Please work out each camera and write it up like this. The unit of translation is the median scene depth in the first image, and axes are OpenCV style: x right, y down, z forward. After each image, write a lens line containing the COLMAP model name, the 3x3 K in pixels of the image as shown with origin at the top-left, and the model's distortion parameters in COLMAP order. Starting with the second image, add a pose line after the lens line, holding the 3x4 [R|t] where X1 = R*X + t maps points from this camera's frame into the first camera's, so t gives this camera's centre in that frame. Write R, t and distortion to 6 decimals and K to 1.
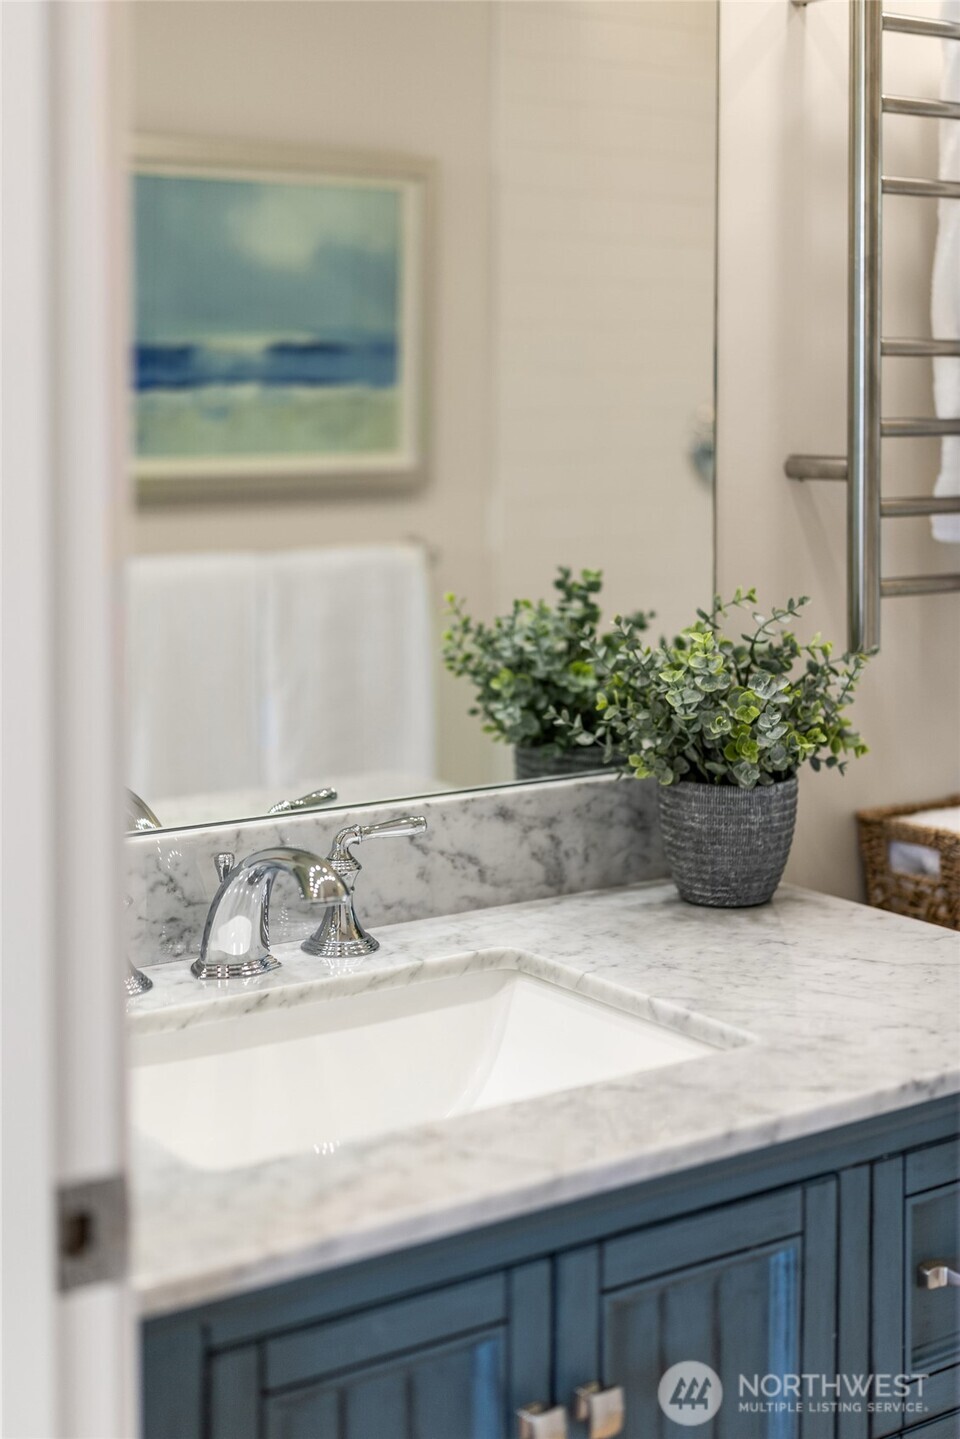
lens RADIAL K [[2032.0, 0, 499.7], [0, 2032.0, 716.8], [0, 0, 1]] dist [0.009193, 0.008587]
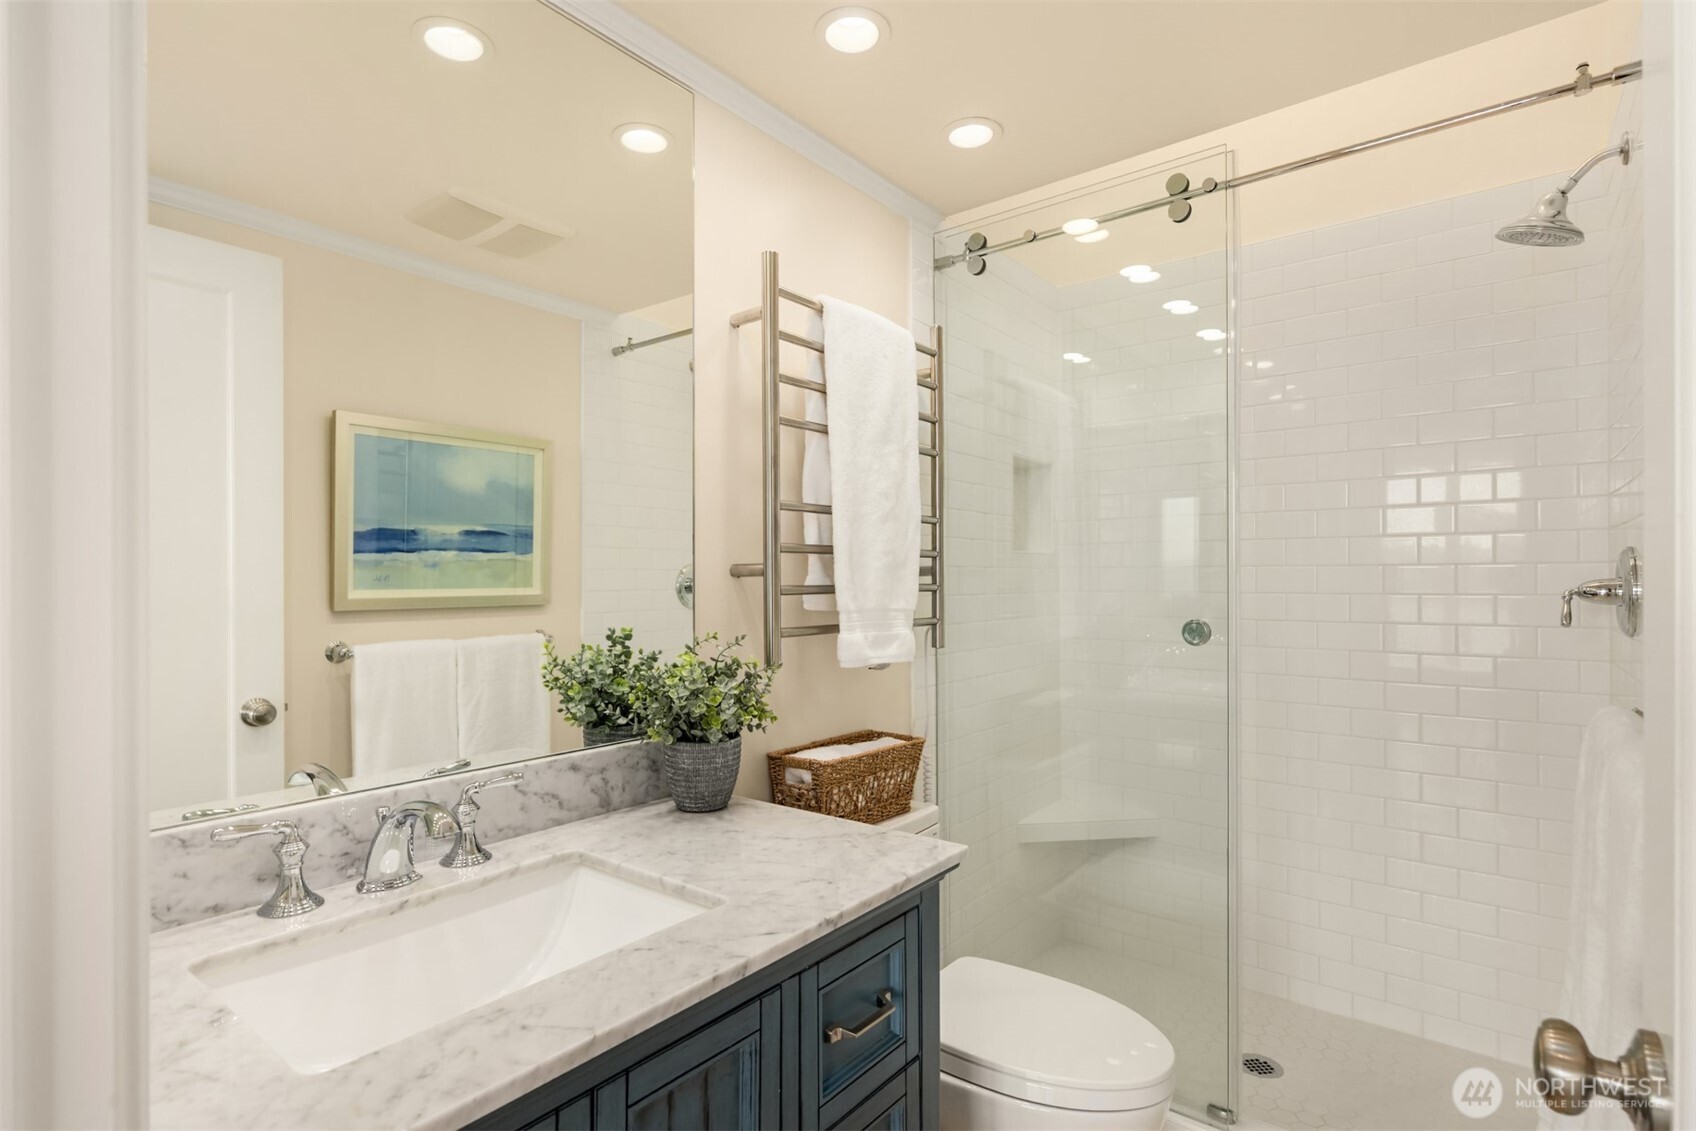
lens RADIAL K [[840.0, 0, 846.9], [0, 840.0, 533.7], [0, 0, 1]] dist [0.001536, 0.000328]
pose [[0.957199, 0.009222, 0.289283, 0.016349], [0.051772, 0.977916, -0.202483, 0.009985], [-0.284762, 0.208793, 0.935583, 0.226063]]
